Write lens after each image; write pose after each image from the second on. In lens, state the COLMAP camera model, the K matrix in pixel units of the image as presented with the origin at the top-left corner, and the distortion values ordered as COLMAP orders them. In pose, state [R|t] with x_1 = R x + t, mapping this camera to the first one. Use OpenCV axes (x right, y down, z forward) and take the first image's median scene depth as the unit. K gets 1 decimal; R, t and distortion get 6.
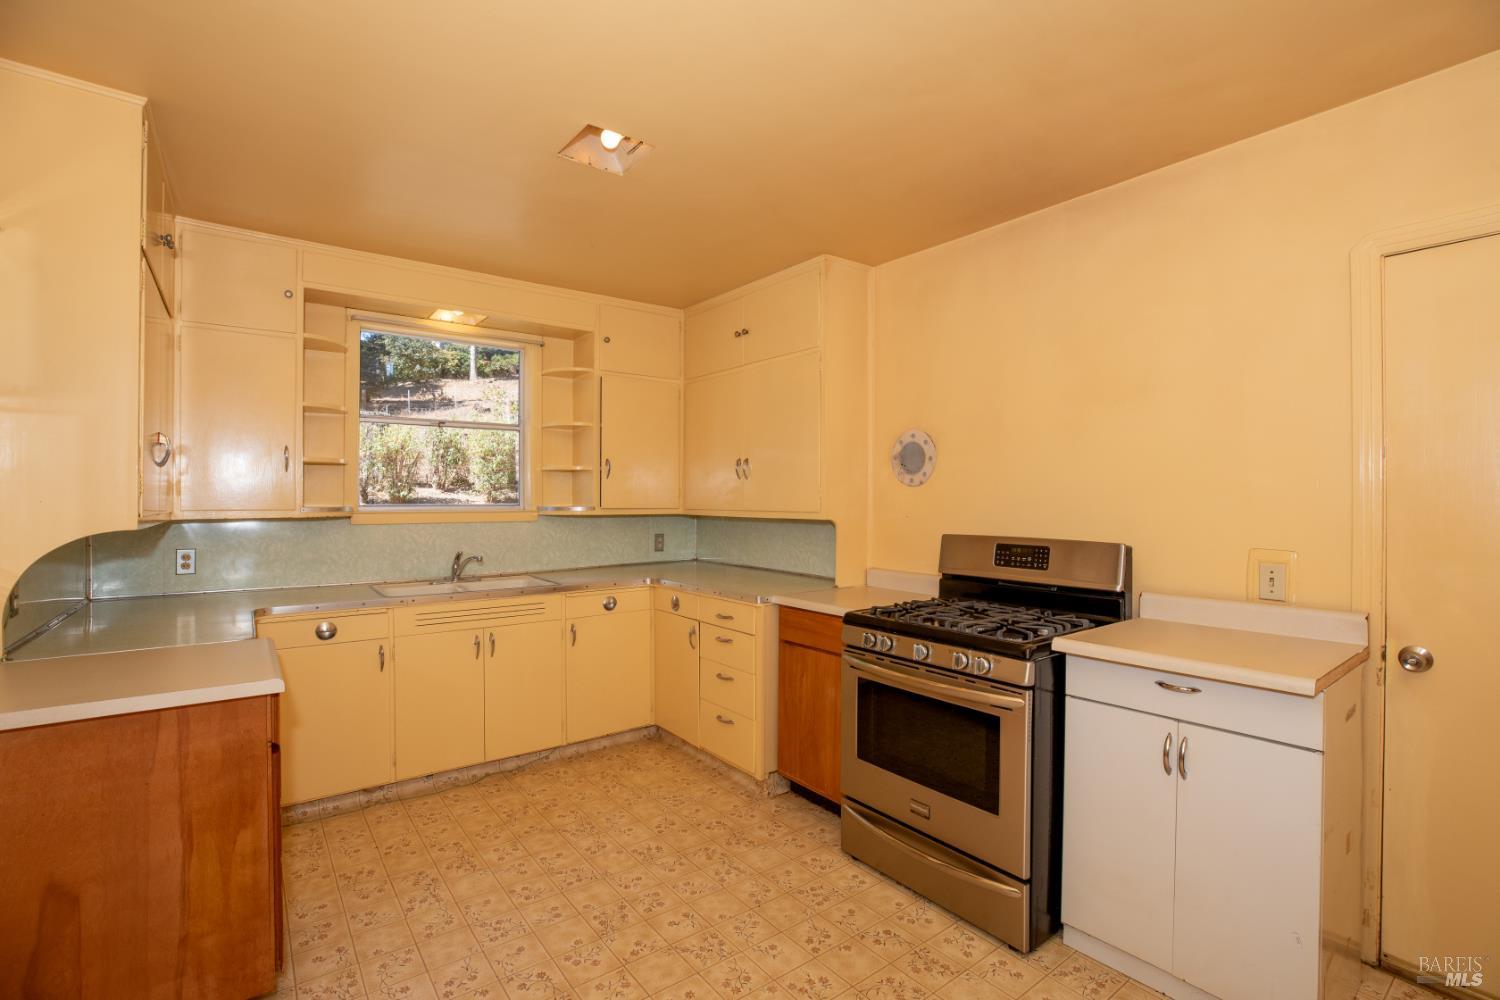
lens RADIAL K [[684.6, 0, 752.1], [0, 684.6, 498.2], [0, 0, 1]] dist [-0.046781, 0.014037]
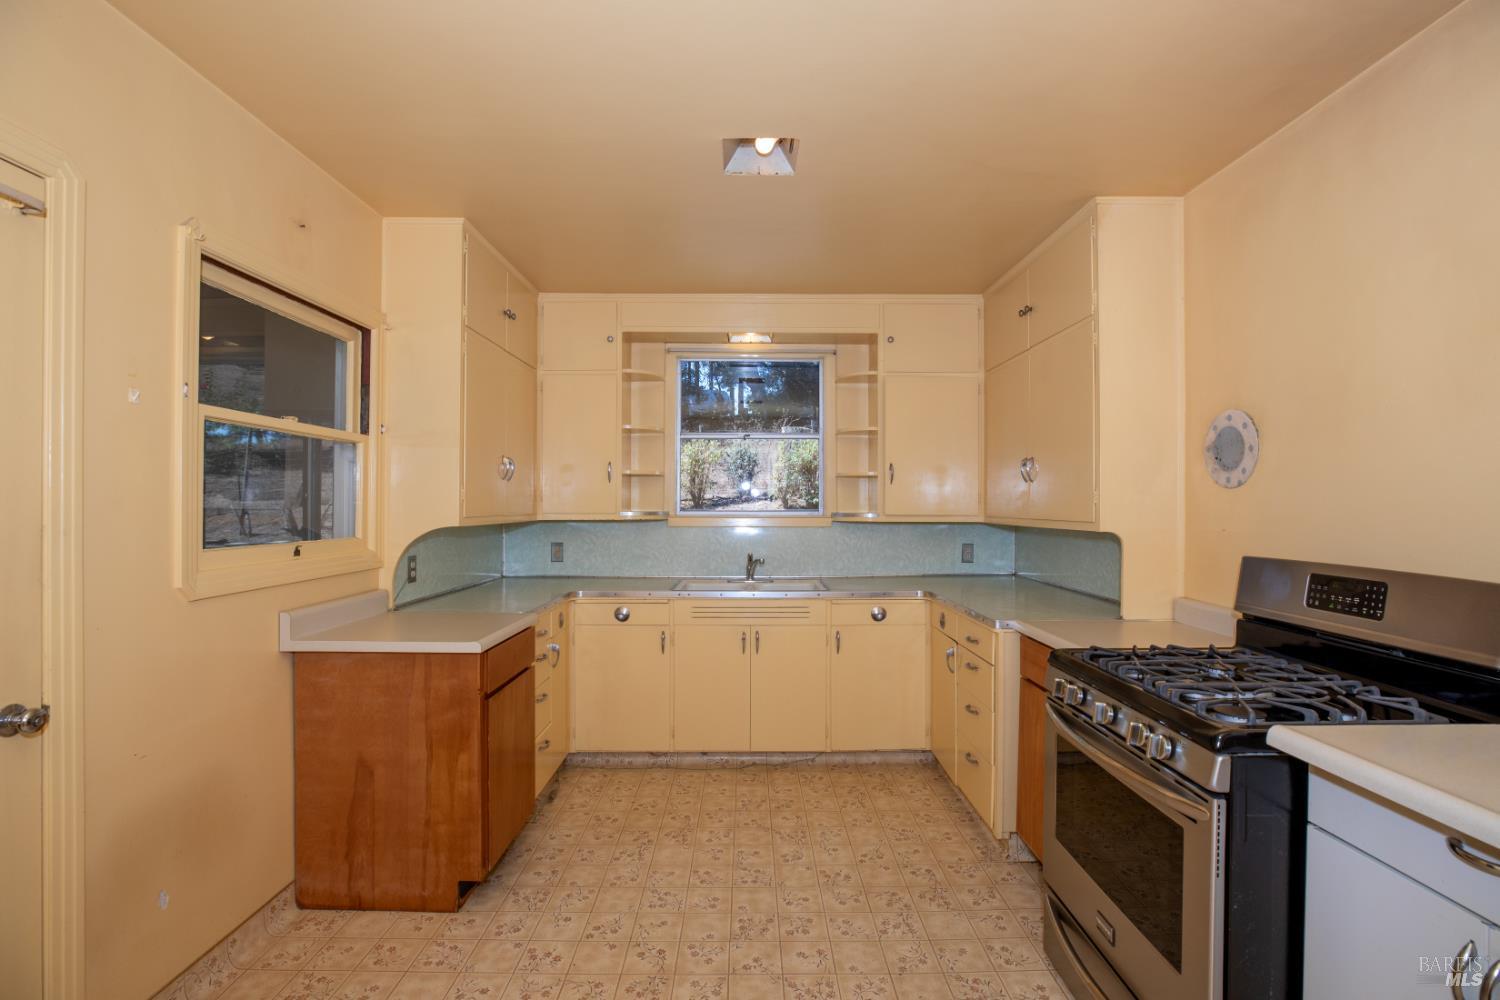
lens RADIAL K [[698.1, 0, 750.0], [0, 698.1, 500.0], [0, 0, 1]] dist [-0.045248, 0.012988]
pose [[0.799505, -0.002817, -0.600652, 0.291004], [-0.001402, 0.999978, -0.006555, 0.000621], [0.600657, 0.006083, 0.799483, 0.132832]]
